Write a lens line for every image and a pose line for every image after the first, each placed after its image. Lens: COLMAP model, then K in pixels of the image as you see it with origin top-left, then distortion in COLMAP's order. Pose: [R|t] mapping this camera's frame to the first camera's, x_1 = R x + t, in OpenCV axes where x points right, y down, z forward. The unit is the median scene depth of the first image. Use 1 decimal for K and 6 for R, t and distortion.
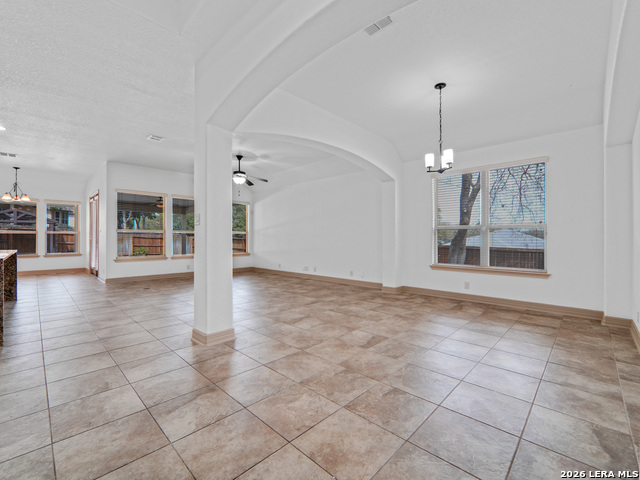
lens RADIAL K [[285.0, 0, 322.0], [0, 285.0, 240.0], [0, 0, 1]] dist [-0.005232, -0.001135]
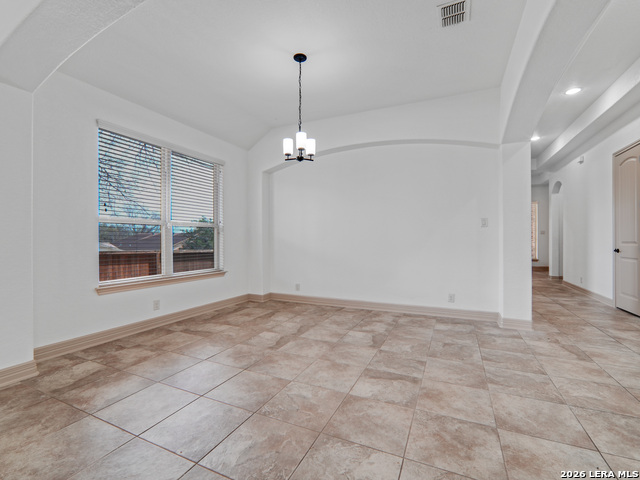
lens RADIAL K [[285.0, 0, 323.7], [0, 285.0, 240.0], [0, 0, 1]] dist [-0.005232, -0.001135]
pose [[-0.329000, -0.004164, 0.944321, -0.478207], [0.001144, 0.999988, 0.004808, -0.002188], [-0.944329, 0.002662, -0.328991, 1.454608]]
